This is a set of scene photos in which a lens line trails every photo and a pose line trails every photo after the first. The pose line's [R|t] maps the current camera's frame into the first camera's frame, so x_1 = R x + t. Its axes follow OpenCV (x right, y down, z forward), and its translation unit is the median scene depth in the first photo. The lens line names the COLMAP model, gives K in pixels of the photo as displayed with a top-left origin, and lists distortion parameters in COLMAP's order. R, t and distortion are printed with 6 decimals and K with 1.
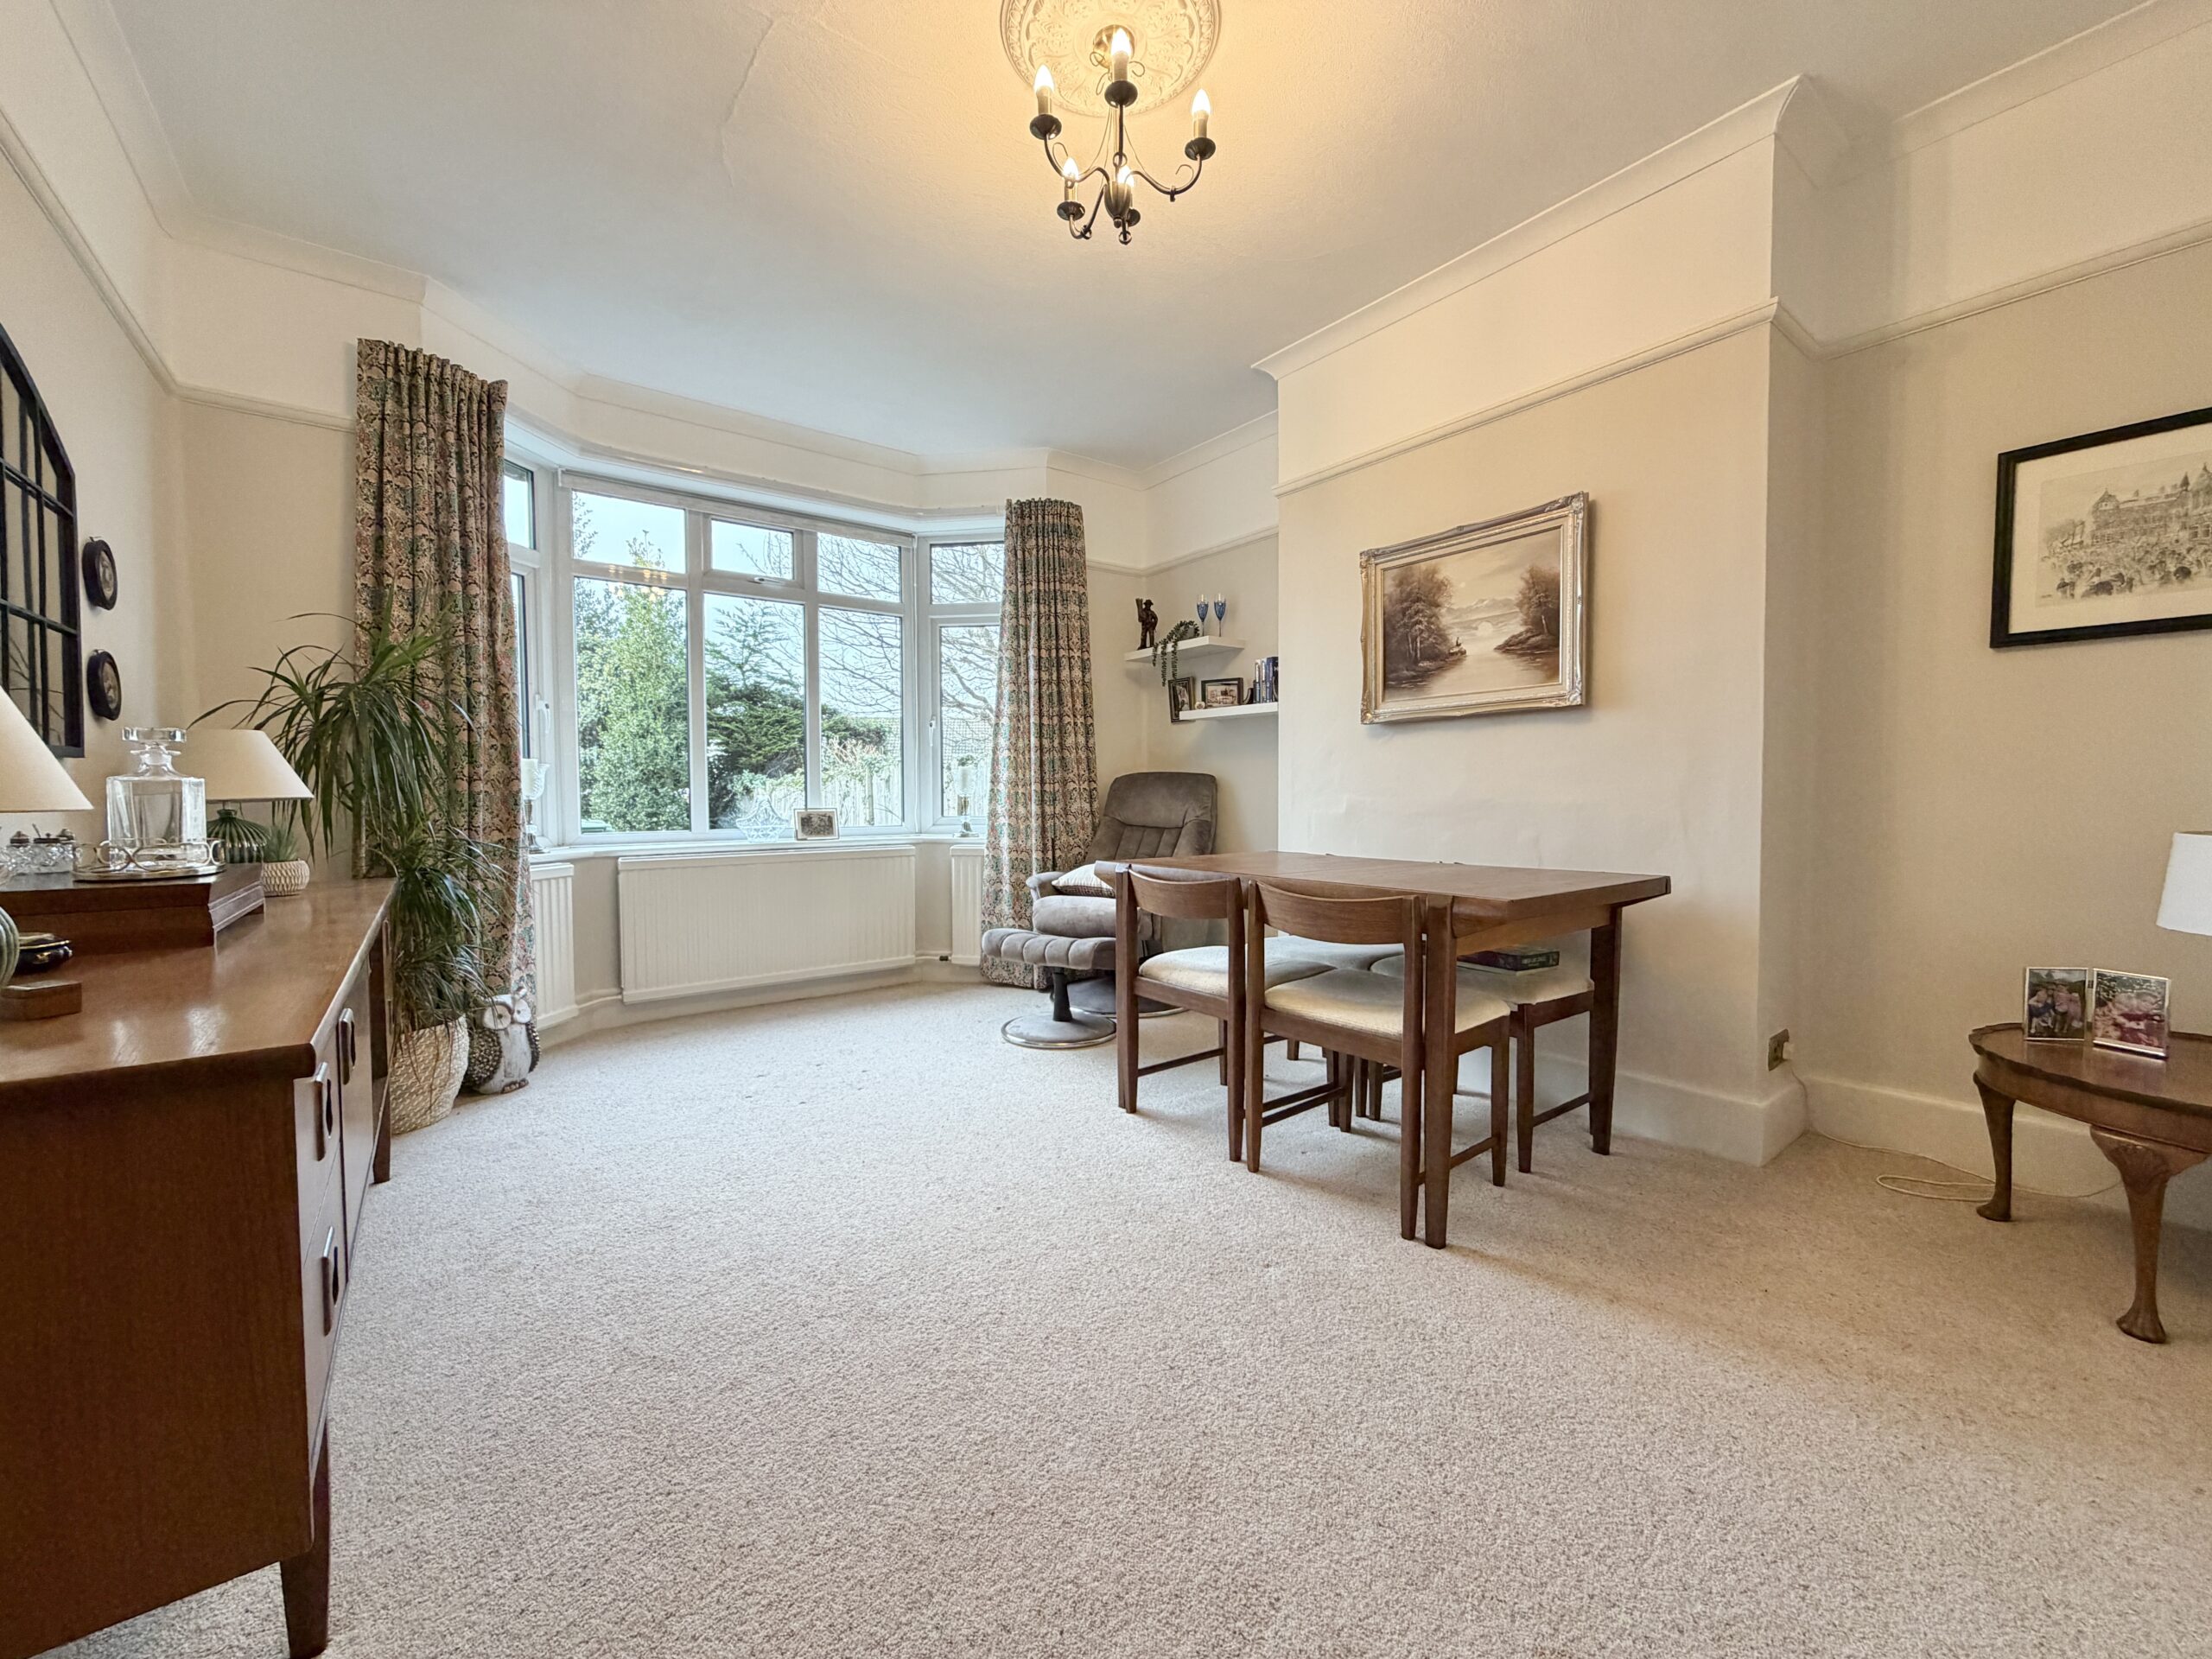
lens RADIAL K [[876.1, 0, 1104.7], [0, 876.1, 819.8], [0, 0, 1]] dist [0.001237, 0.000097]
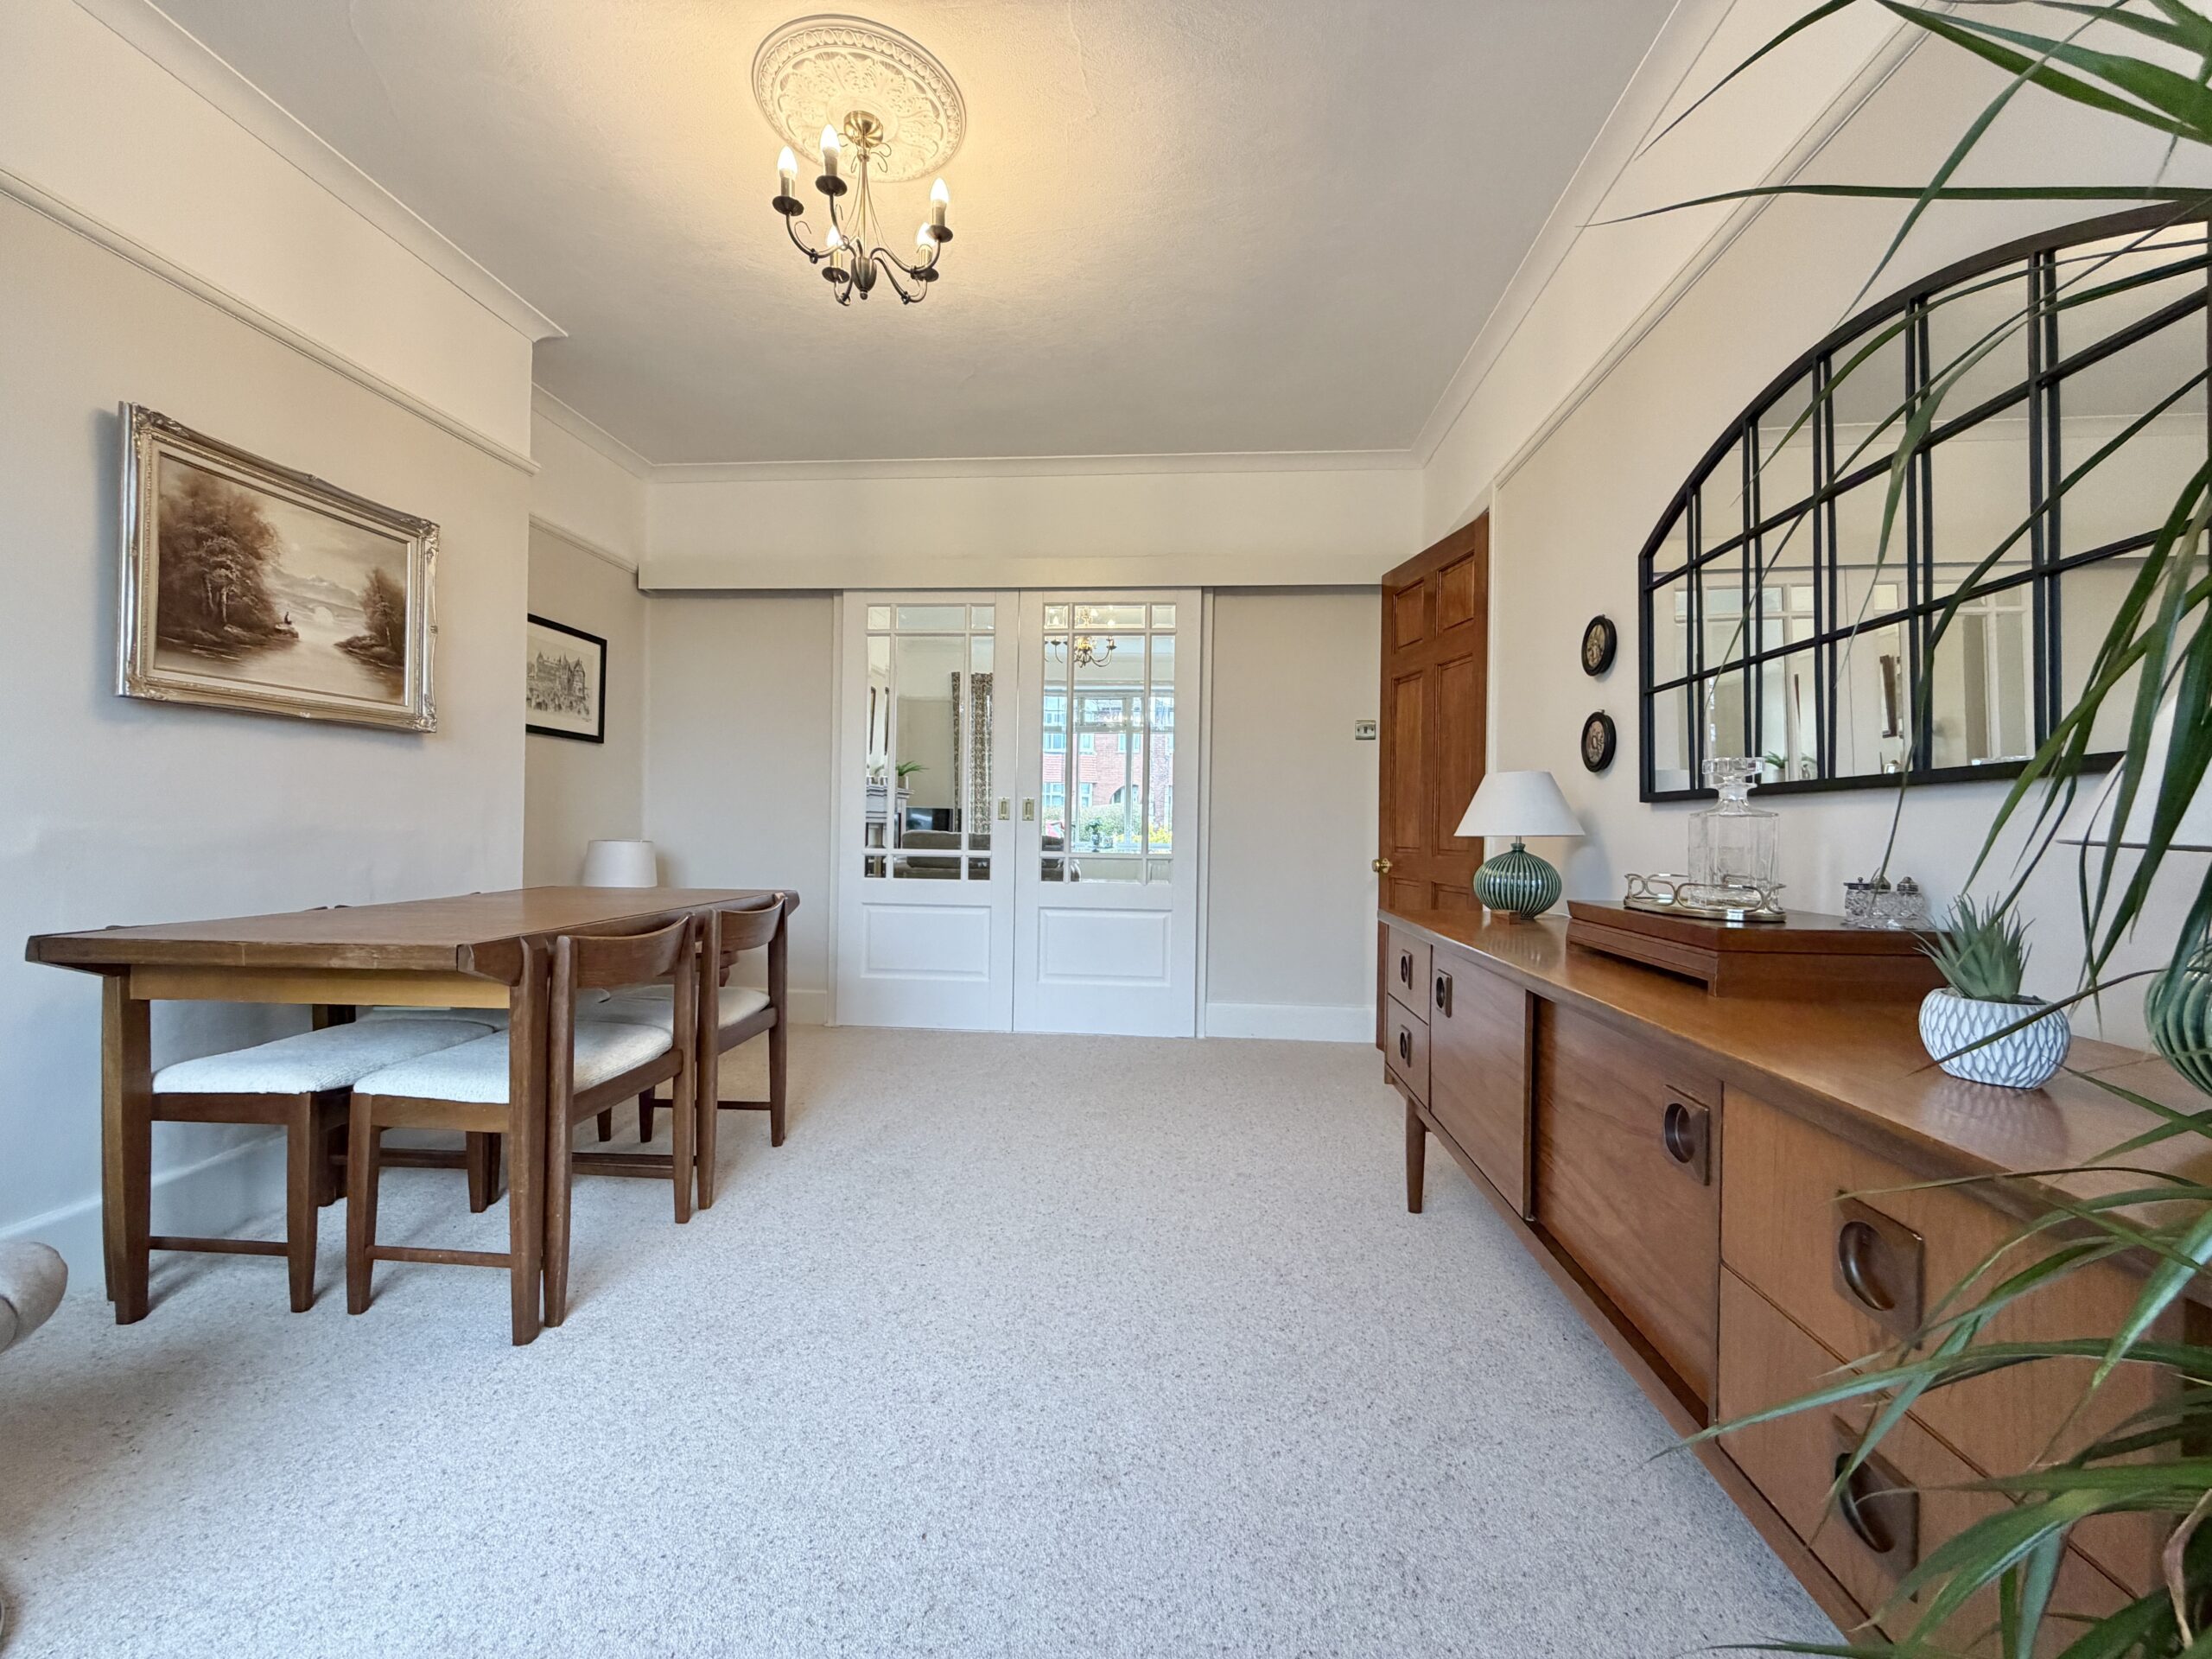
lens RADIAL K [[876.1, 0, 1122.3], [0, 876.1, 816.3], [0, 0, 1]] dist [0.001237, 0.000097]
pose [[-0.755514, 0.007794, 0.655086, -0.648736], [0.018852, 0.999774, 0.009847, -0.025153], [-0.654861, 0.019790, -0.755490, 1.117819]]
